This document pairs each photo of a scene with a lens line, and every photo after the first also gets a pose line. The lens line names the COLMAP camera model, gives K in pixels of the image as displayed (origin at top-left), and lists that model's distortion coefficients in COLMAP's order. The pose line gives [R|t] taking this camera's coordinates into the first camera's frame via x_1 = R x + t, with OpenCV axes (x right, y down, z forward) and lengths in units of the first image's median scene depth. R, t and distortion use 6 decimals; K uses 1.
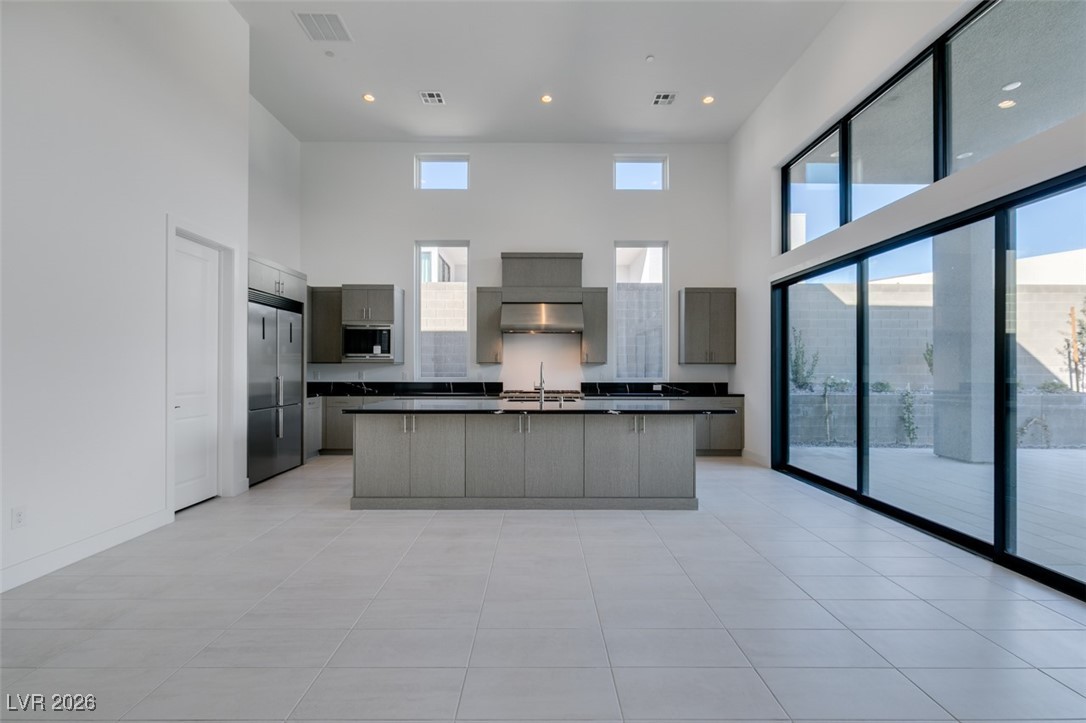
lens RADIAL K [[485.5, 0, 541.8], [0, 485.5, 367.7], [0, 0, 1]] dist [0.004178, -0.000443]
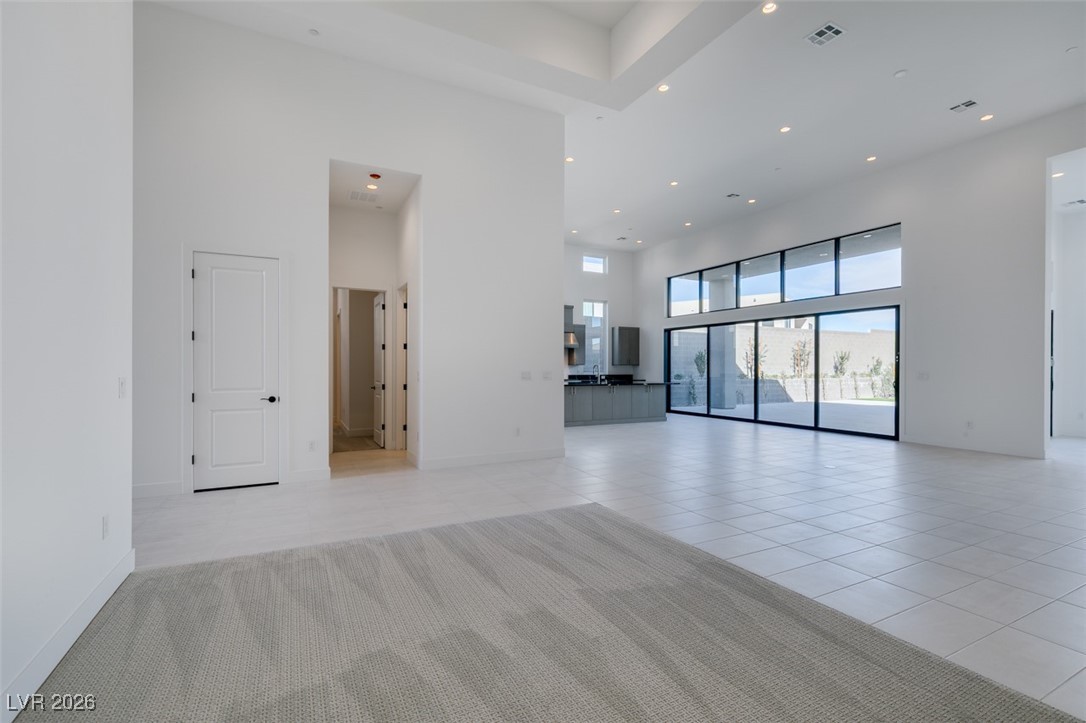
lens RADIAL K [[485.5, 0, 541.1], [0, 485.5, 366.8], [0, 0, 1]] dist [0.004178, -0.000443]
pose [[0.892075, 0.000476, 0.451888, -0.866512], [-0.000808, 1.000000, 0.000541, -0.001234], [-0.451887, -0.000848, 0.892075, -0.609511]]
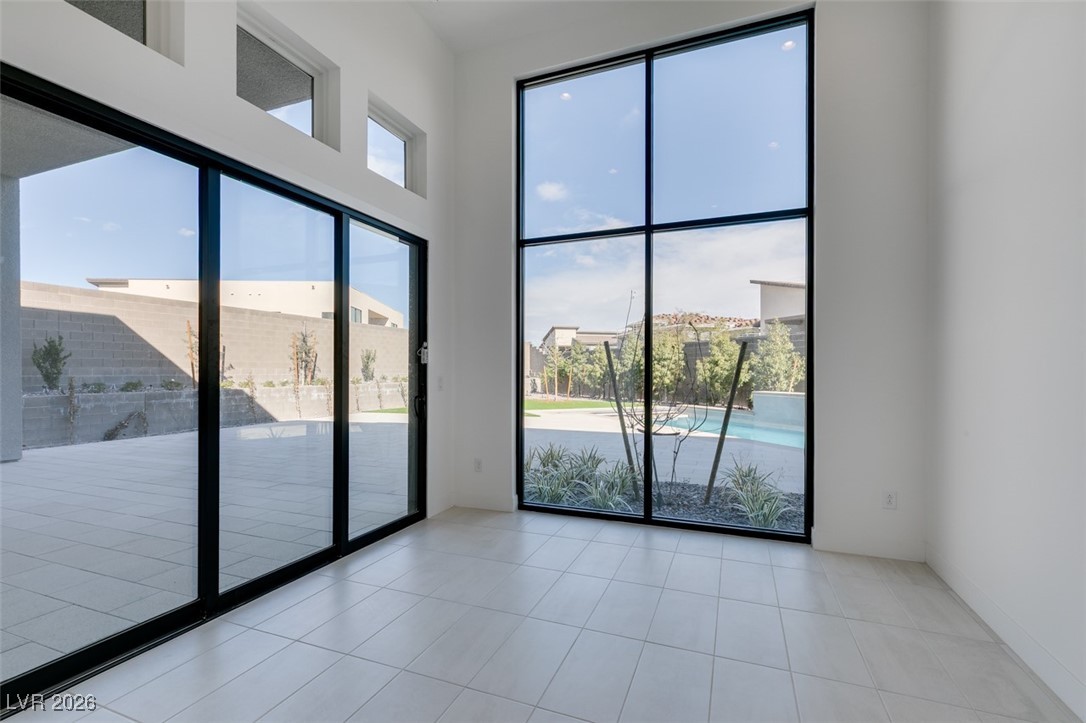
lens RADIAL K [[485.5, 0, 539.1], [0, 485.5, 372.8], [0, 0, 1]] dist [0.004178, -0.000443]
pose [[0.382605, -0.006045, 0.923892, 0.386416], [0.001945, 0.999982, 0.005738, 0.003755], [-0.923910, -0.000399, 0.382610, -0.428628]]
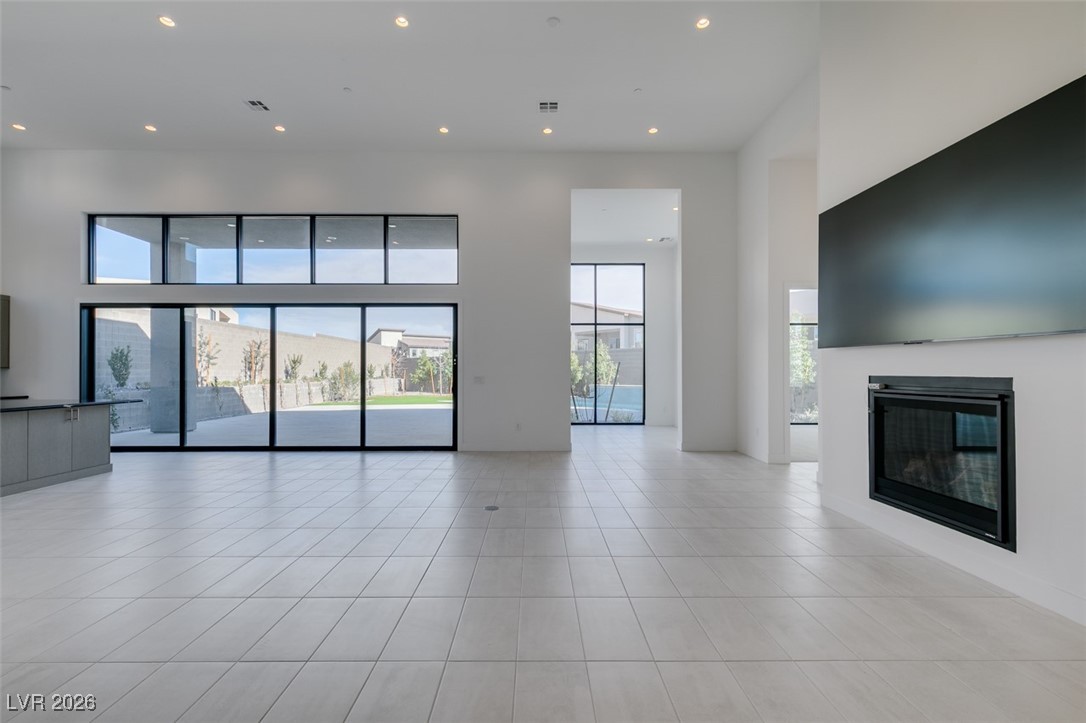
lens RADIAL K [[485.5, 0, 539.5], [0, 485.5, 368.0], [0, 0, 1]] dist [0.004178, -0.000443]
pose [[-0.002660, 0.006011, 0.999978, -0.652861], [0.001315, 0.999981, -0.006008, 0.000136], [-0.999996, 0.001299, -0.002668, -0.145689]]
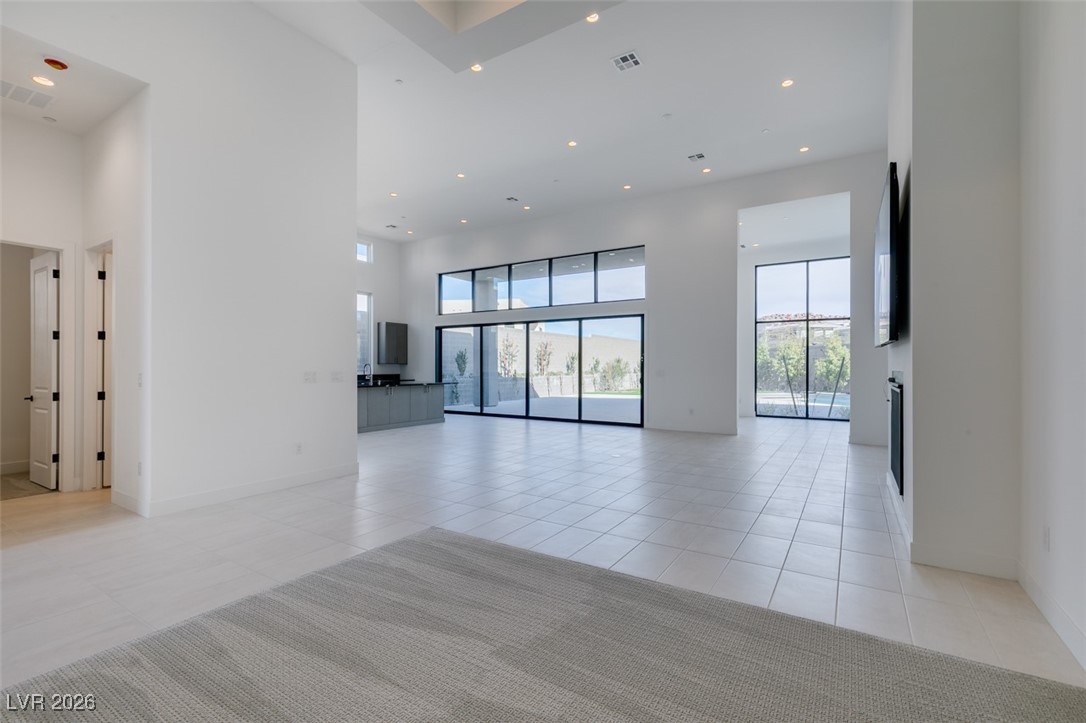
lens RADIAL K [[485.5, 0, 542.5], [0, 485.5, 366.5], [0, 0, 1]] dist [0.004178, -0.000443]
pose [[0.543933, -0.000750, 0.839128, -0.899375], [-0.001000, 0.999998, 0.001542, -0.001078], [-0.839128, -0.001678, 0.543931, -0.473523]]
